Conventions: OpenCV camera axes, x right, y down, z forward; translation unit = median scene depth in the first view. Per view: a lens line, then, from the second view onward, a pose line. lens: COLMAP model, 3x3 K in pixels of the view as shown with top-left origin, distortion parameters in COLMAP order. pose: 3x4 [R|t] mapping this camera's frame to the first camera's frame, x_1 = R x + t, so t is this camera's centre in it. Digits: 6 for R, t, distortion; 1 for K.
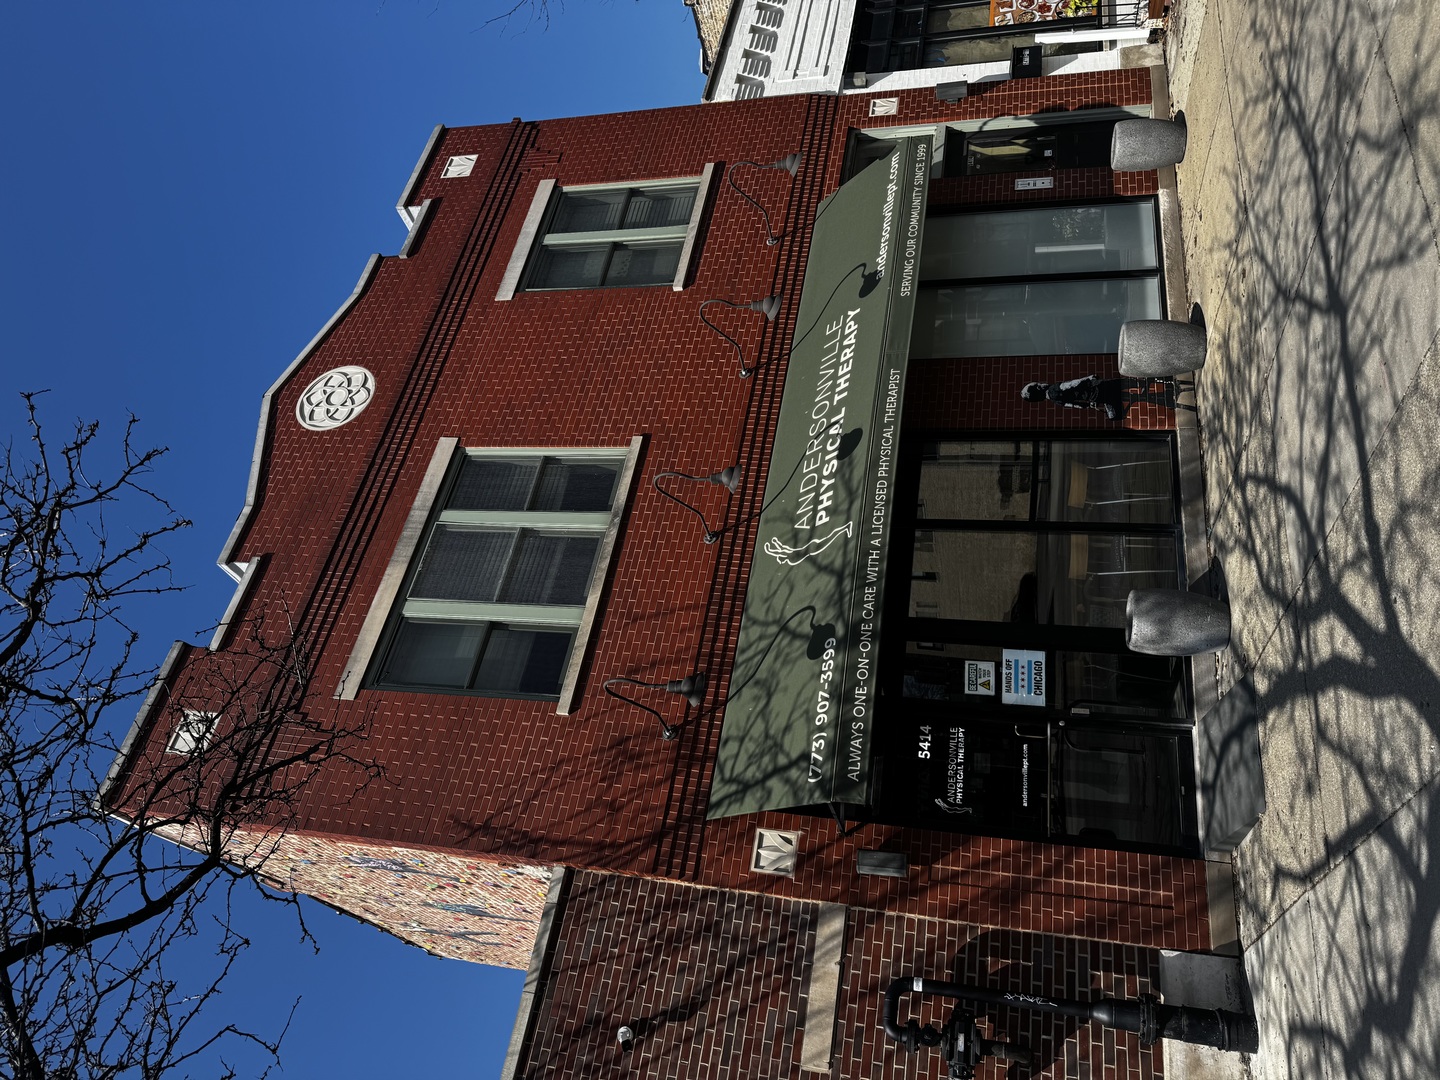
lens RADIAL K [[1006.5, 0, 720.0], [0, 1006.5, 540.0], [0, 0, 1]] dist [0.191909, -0.411079]
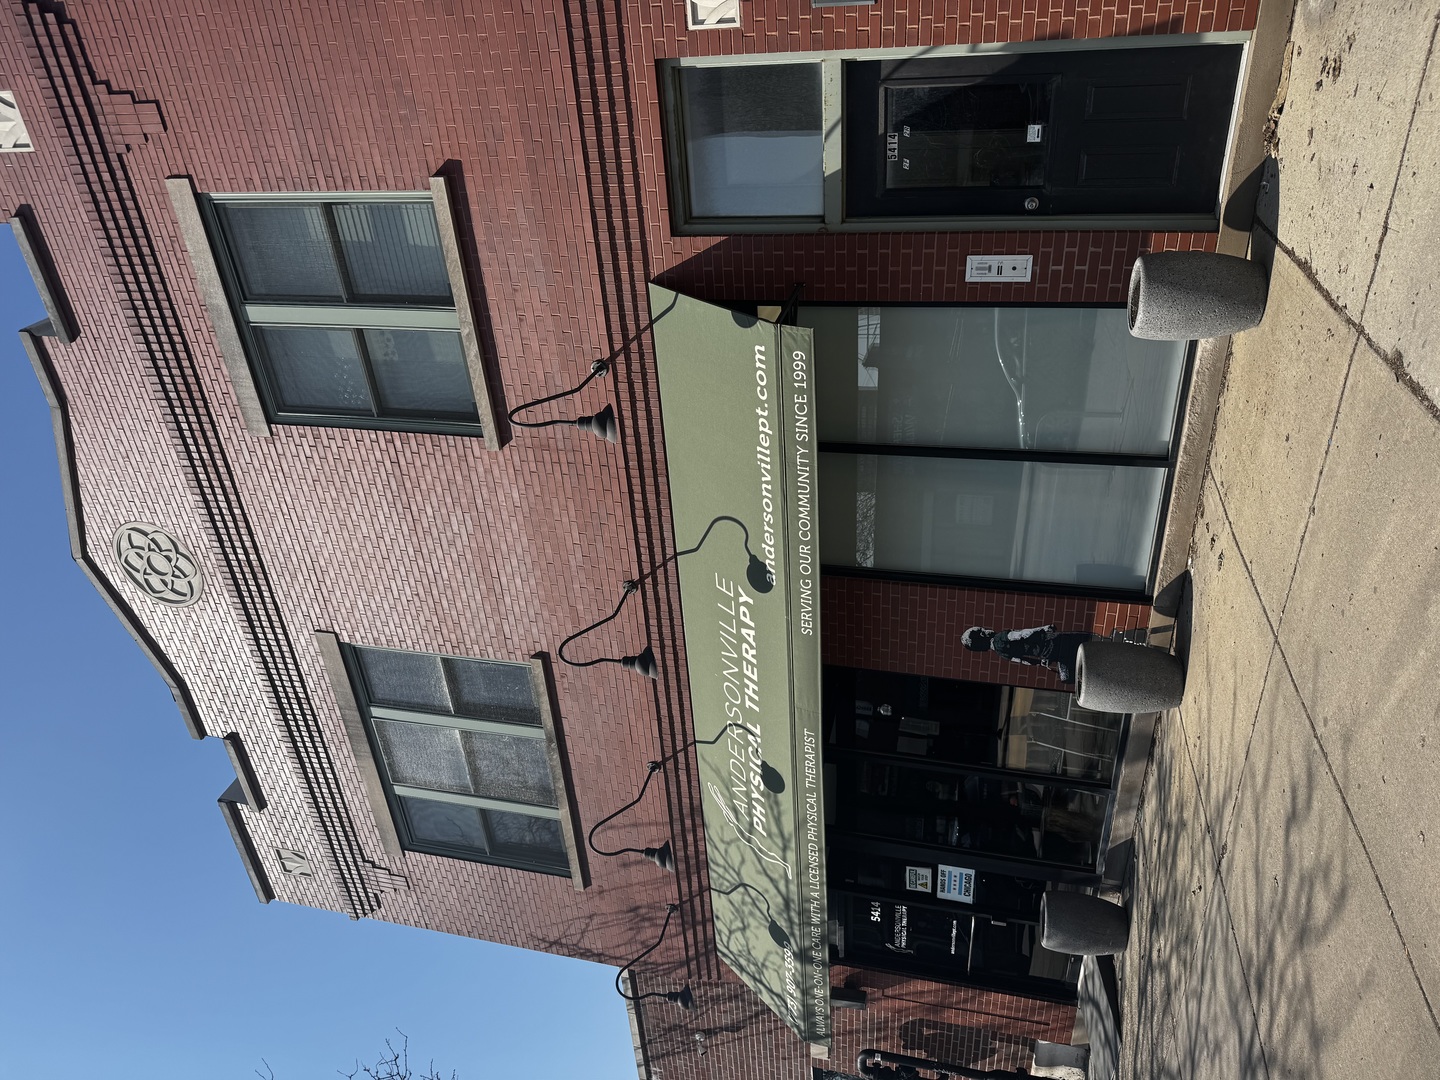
lens RADIAL K [[1006.5, 0, 720.0], [0, 1006.5, 540.0], [0, 0, 1]] dist [0.191909, -0.411079]
pose [[0.971143, -0.187726, -0.147105, 0.283982], [0.217387, 0.443040, 0.869746, -1.112339], [-0.098101, -0.876627, 0.471064, 0.825494]]
